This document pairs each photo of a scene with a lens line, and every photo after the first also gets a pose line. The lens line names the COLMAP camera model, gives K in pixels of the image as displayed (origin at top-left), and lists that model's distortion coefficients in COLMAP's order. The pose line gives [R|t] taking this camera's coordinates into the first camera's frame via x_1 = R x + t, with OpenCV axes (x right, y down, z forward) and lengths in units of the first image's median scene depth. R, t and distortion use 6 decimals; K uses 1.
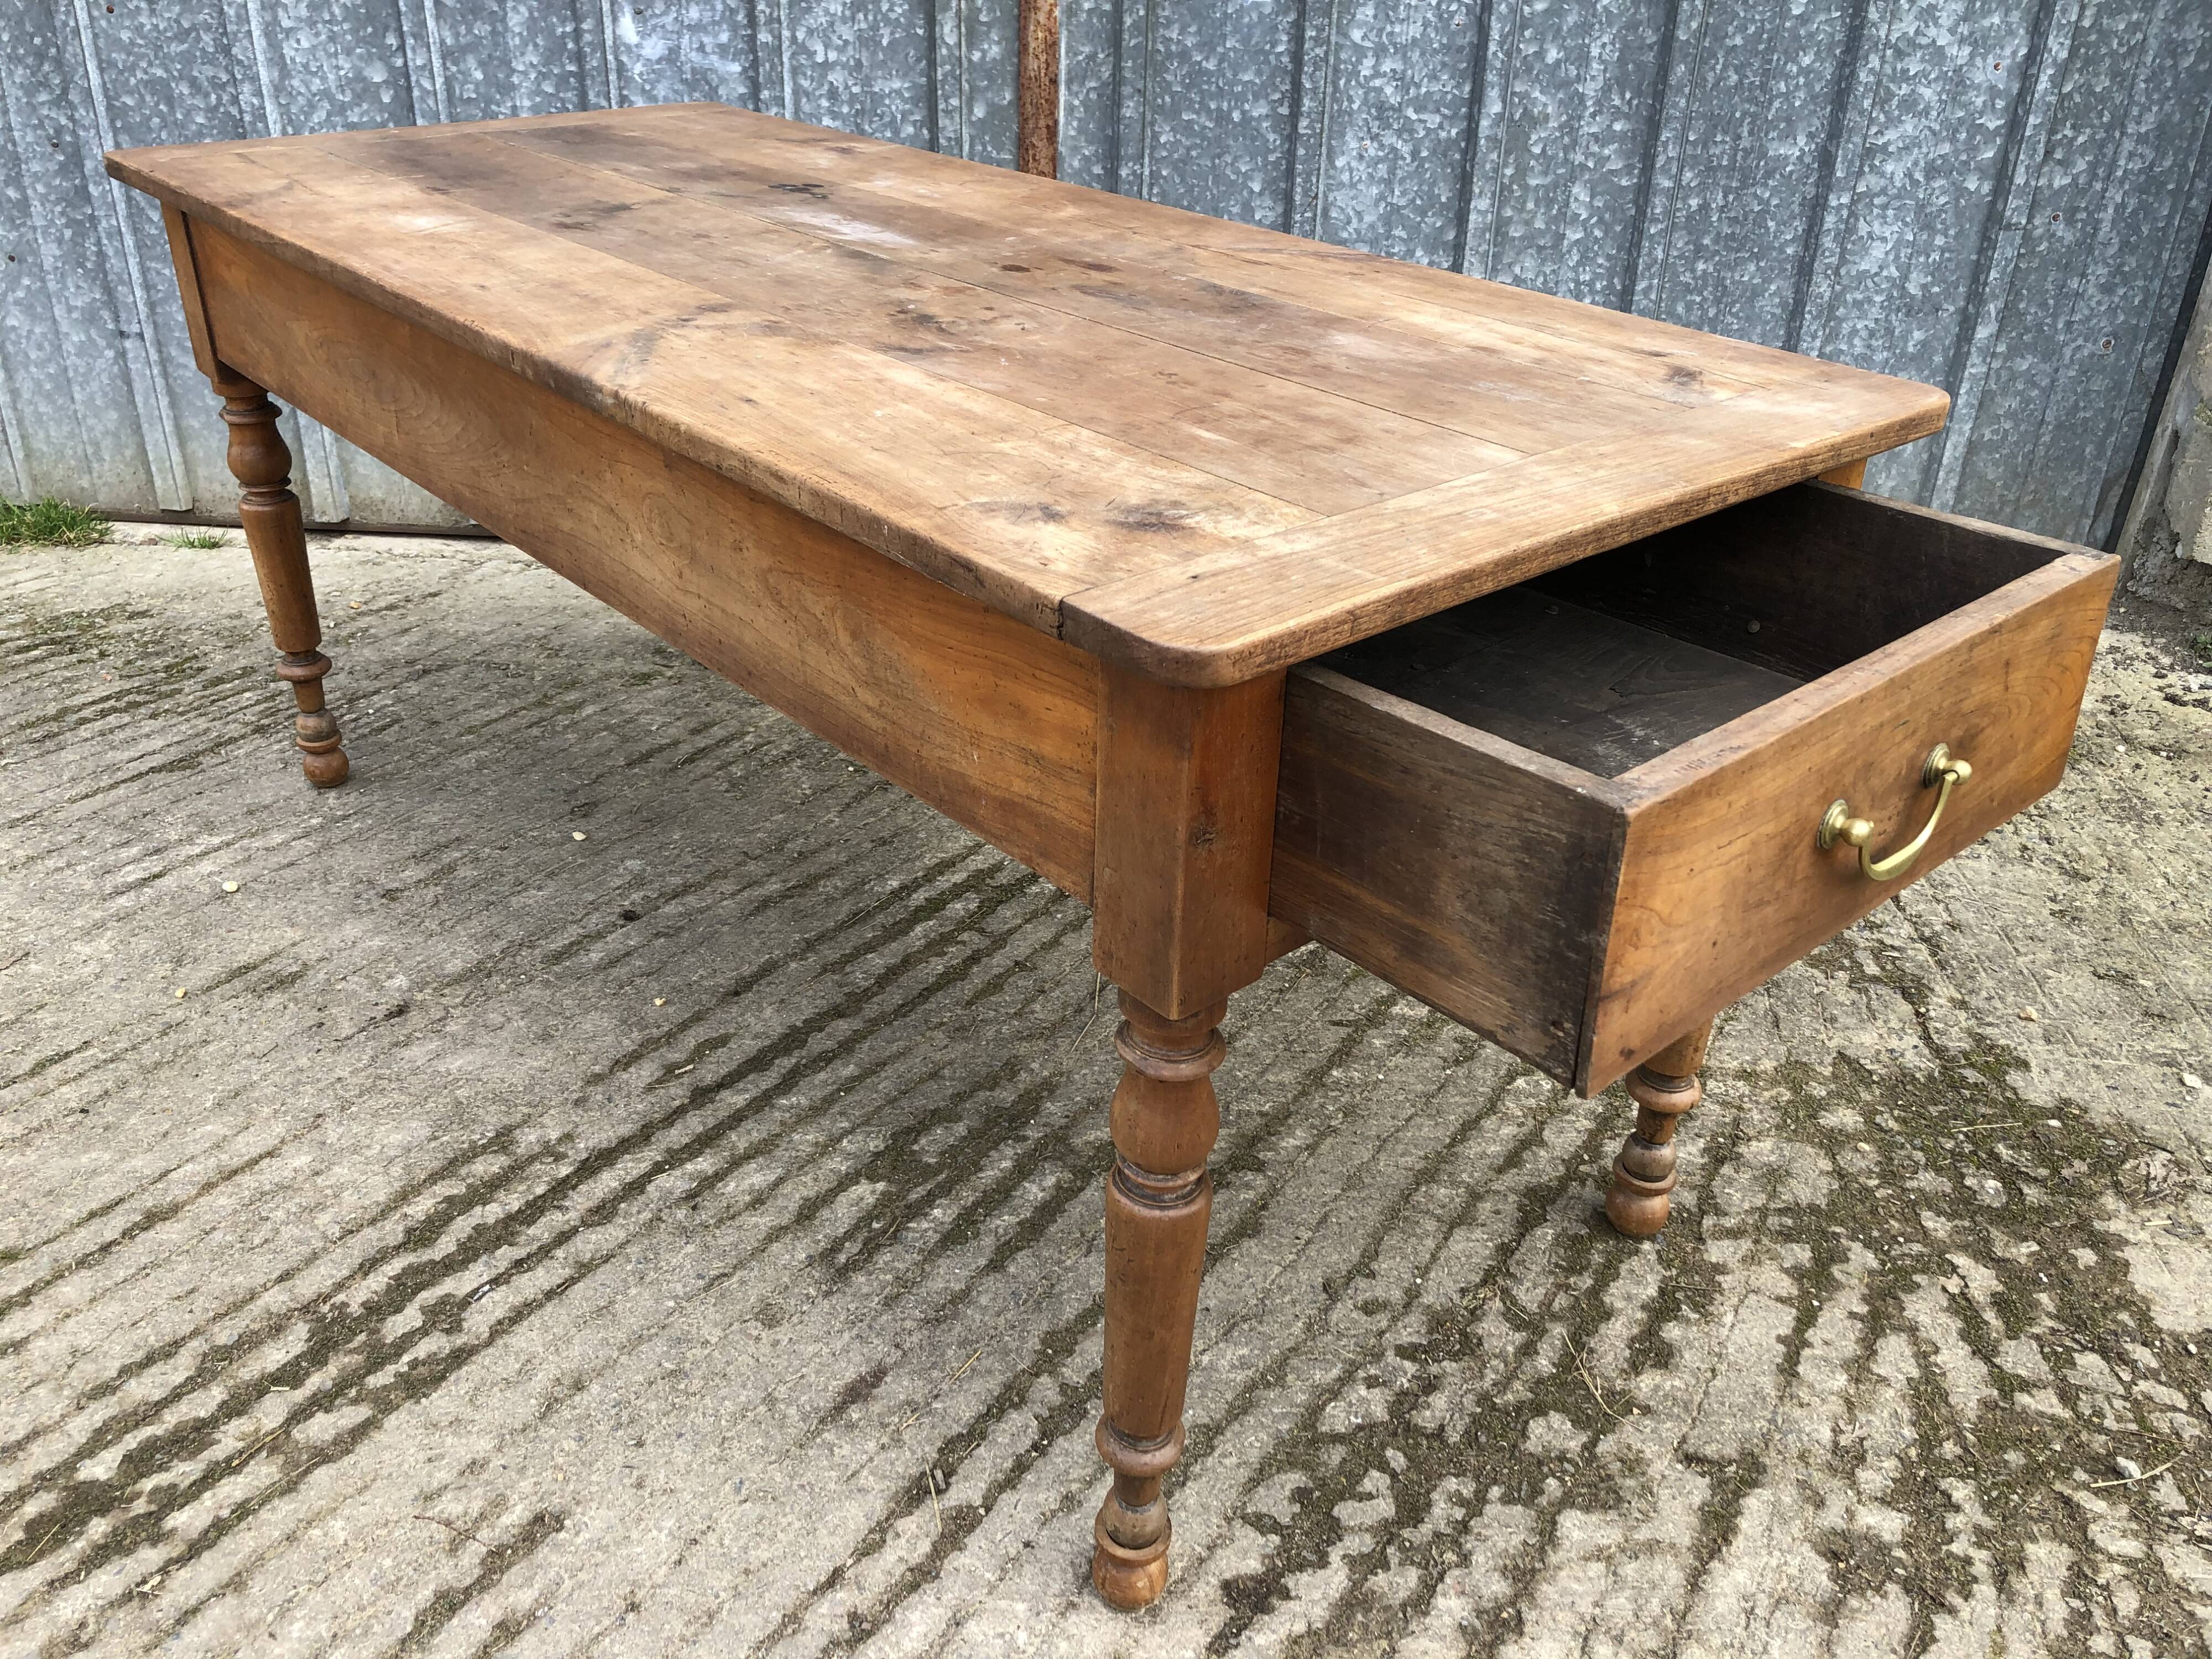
lens RADIAL K [[1812.6, 0, 1090.0], [0, 1812.6, 798.9], [0, 0, 1]] dist [-0.000042, 0.026795]
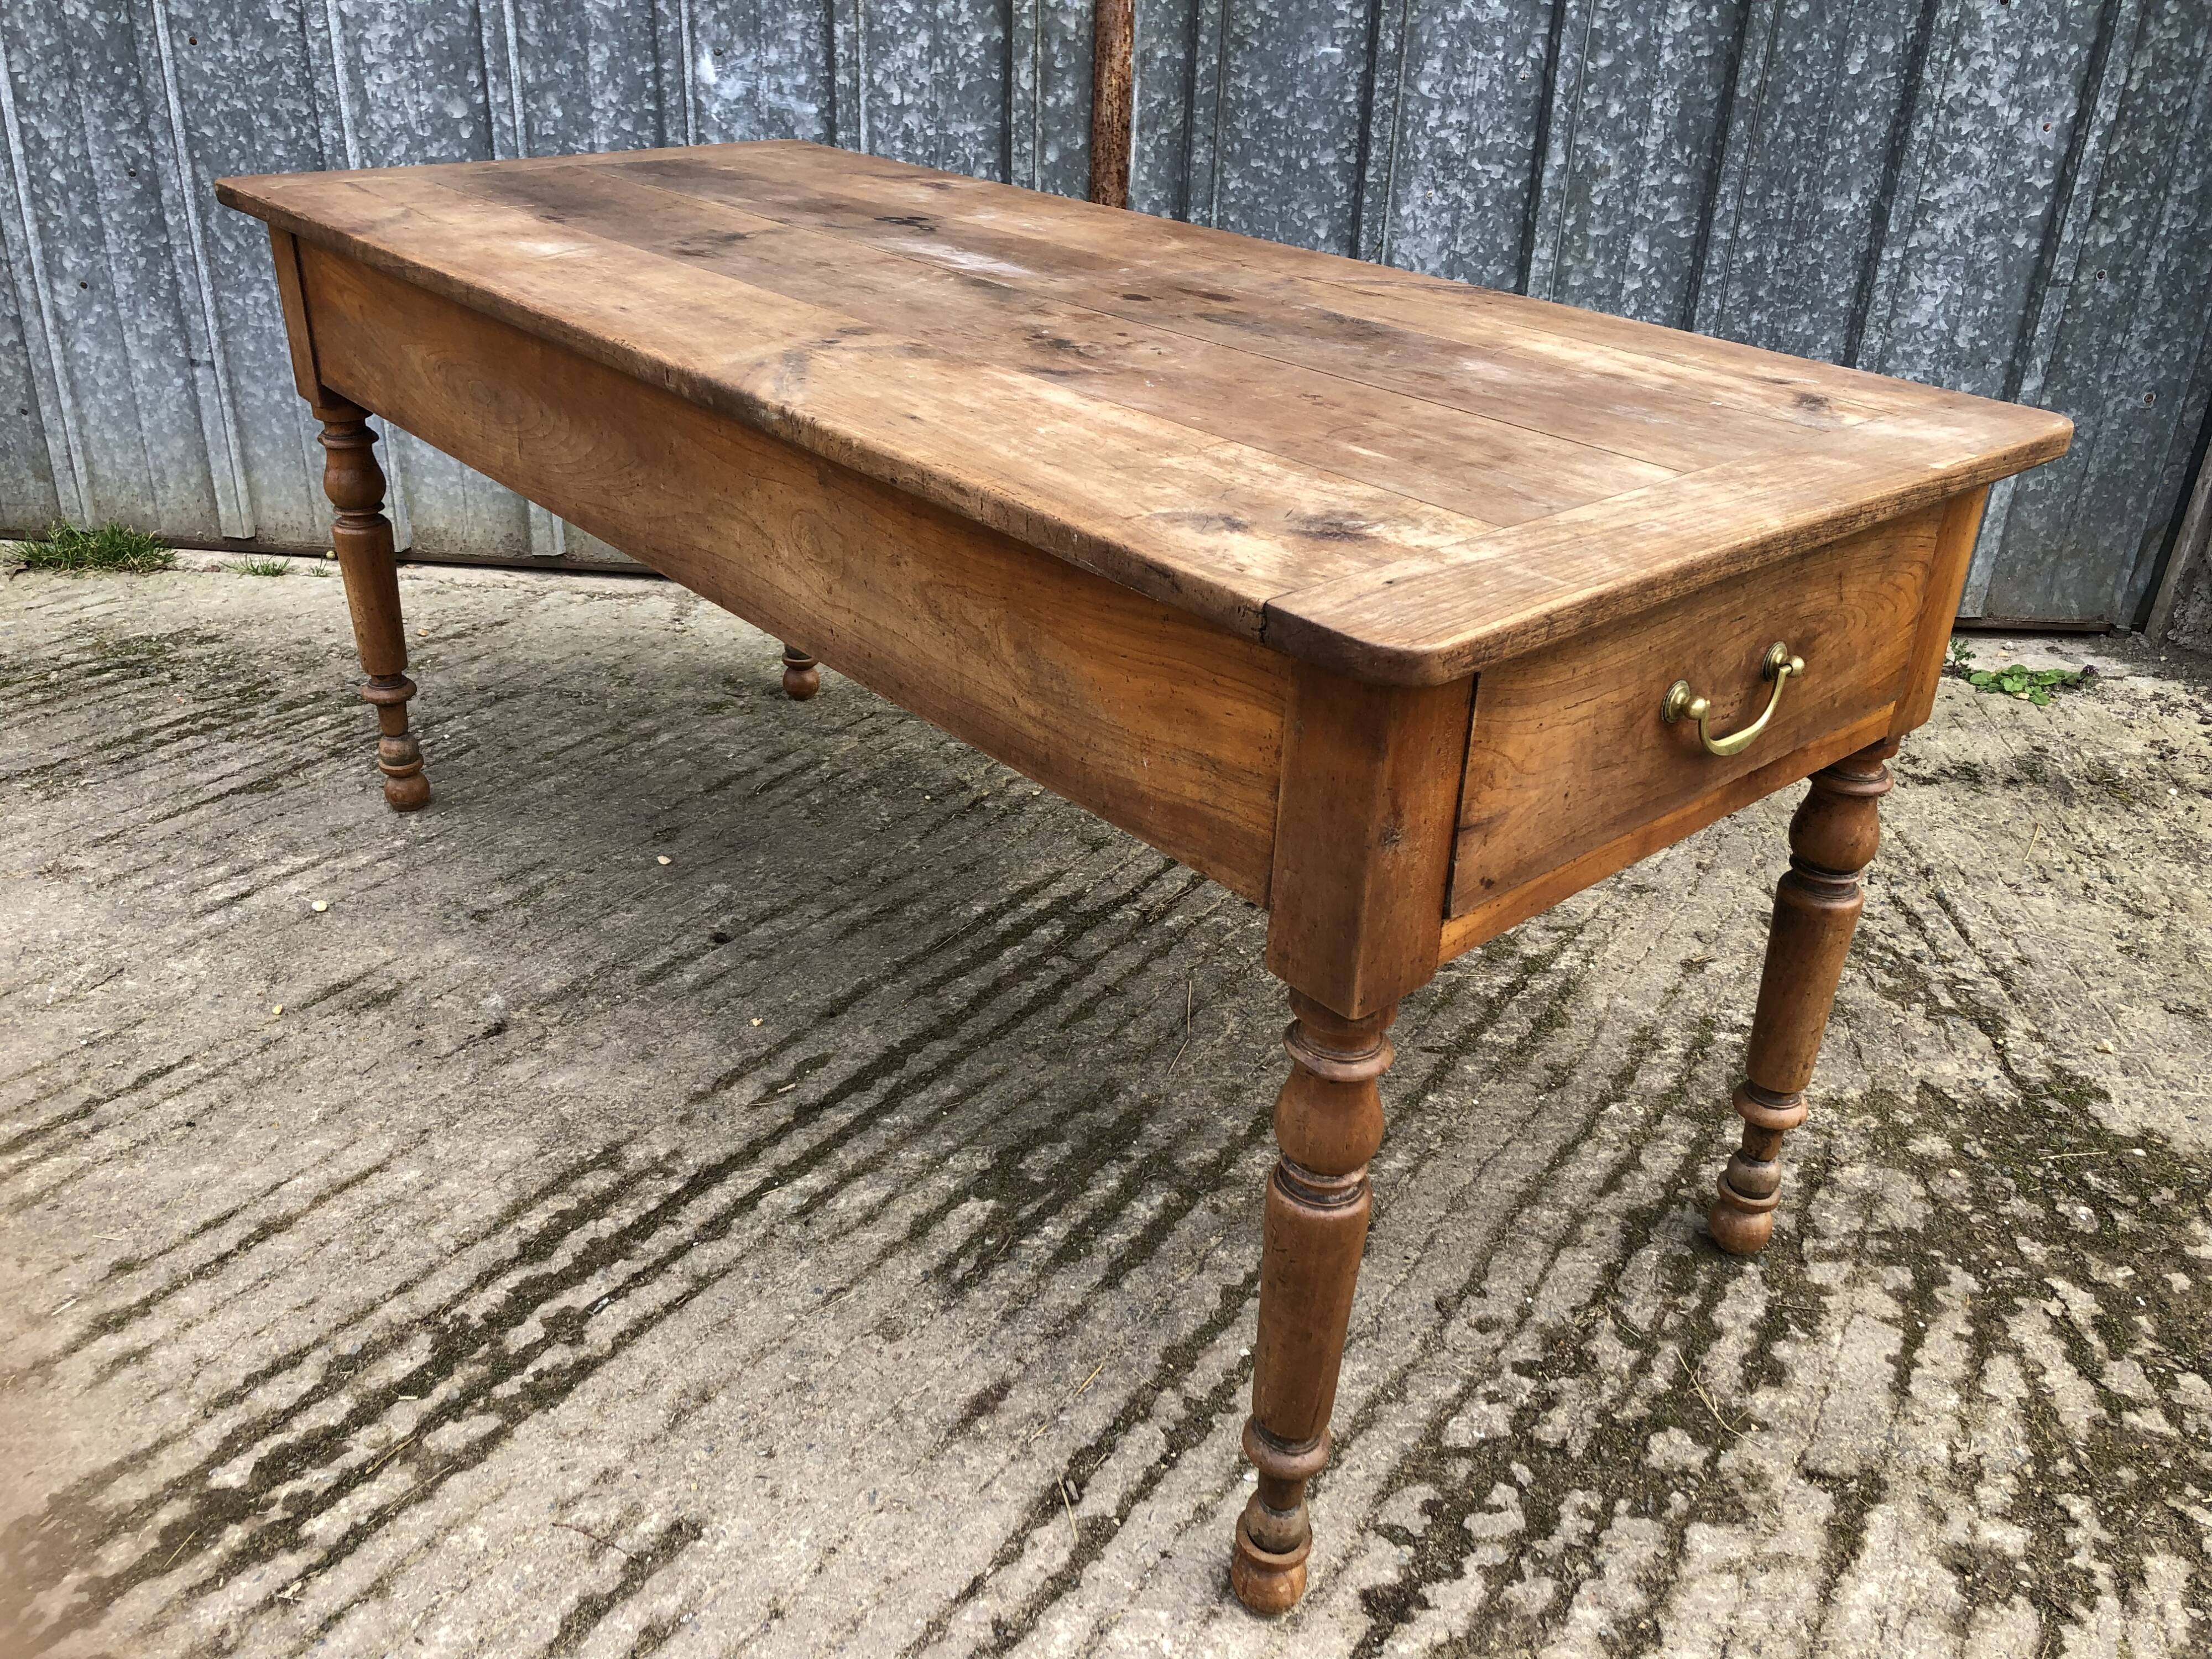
lens RADIAL K [[1812.6, 0, 1111.3], [0, 1812.6, 802.6], [0, 0, 1]] dist [-0.000042, 0.026795]
pose [[0.999821, 0.010245, 0.015932, -0.041103], [-0.009829, 0.999615, -0.025958, 0.010022], [-0.016192, 0.025796, 0.999536, -0.007905]]
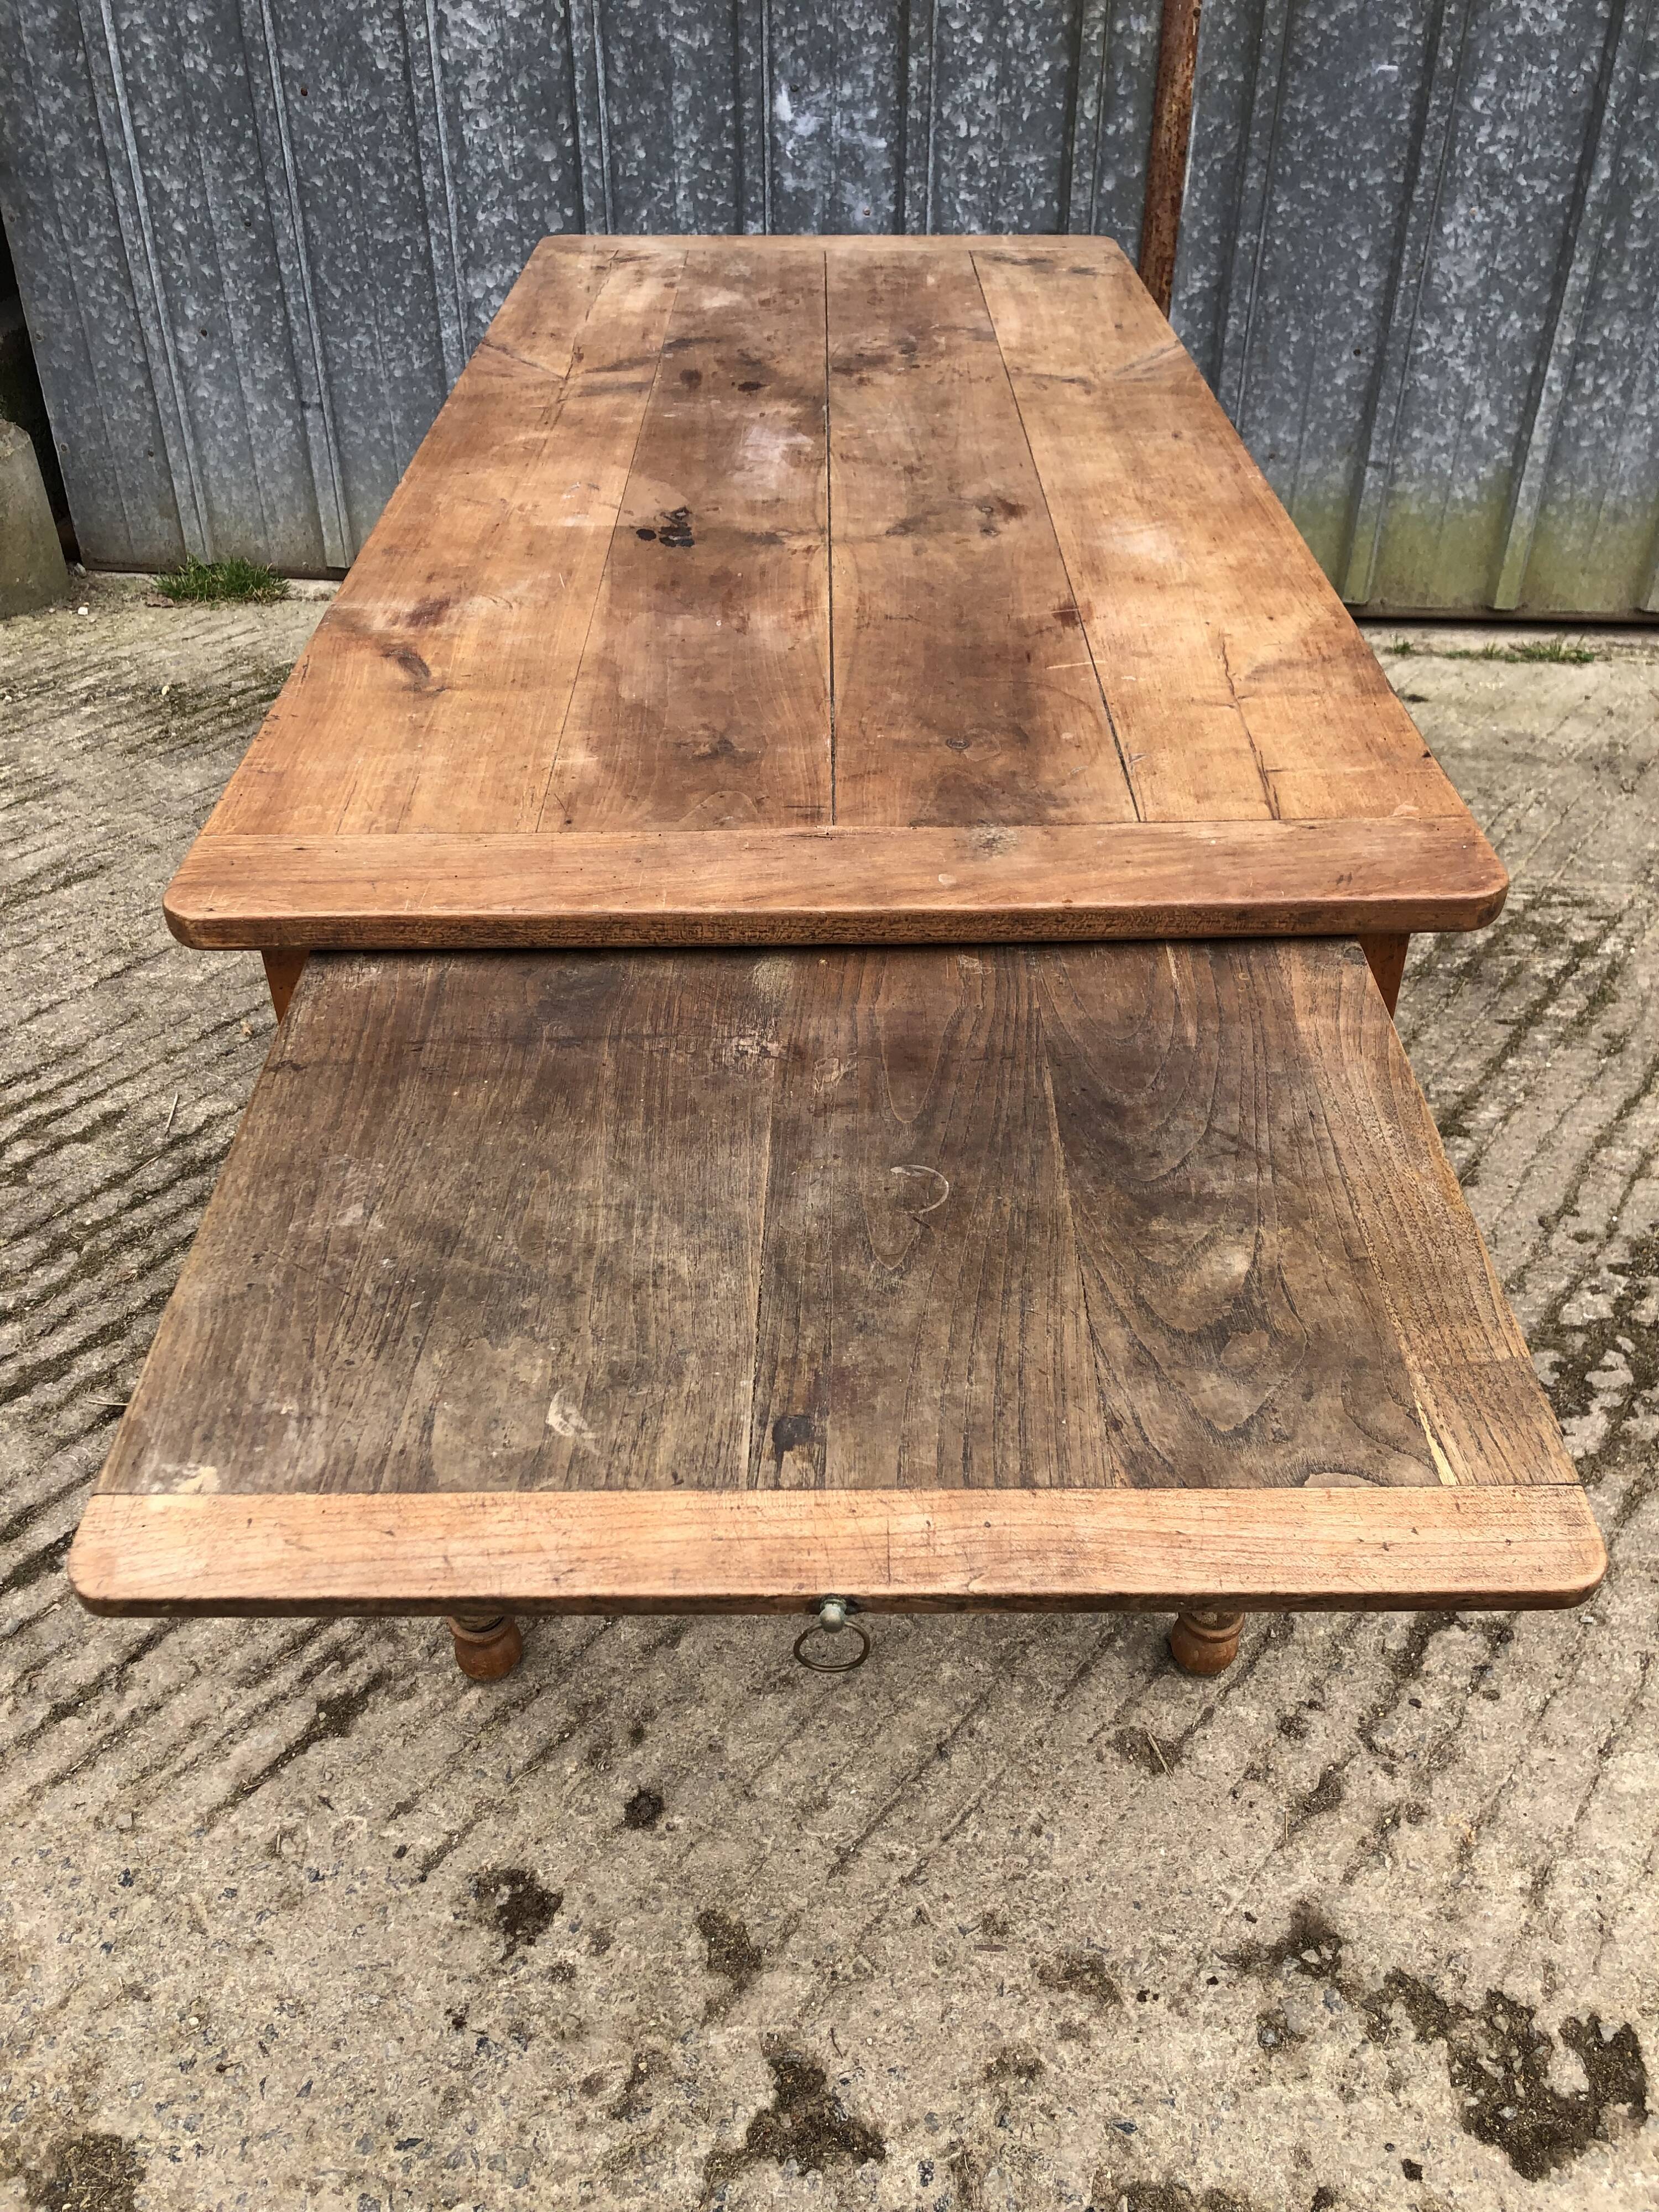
lens RADIAL K [[1812.6, 0, 842.3], [0, 1812.6, 1091.7], [0, 0, 1]] dist [-0.000042, 0.026795]
pose [[0.999191, 0.008363, -0.039330, -0.175315], [-0.002911, 0.990612, 0.136672, 0.005748], [0.040104, -0.136447, 0.989835, -0.142745]]
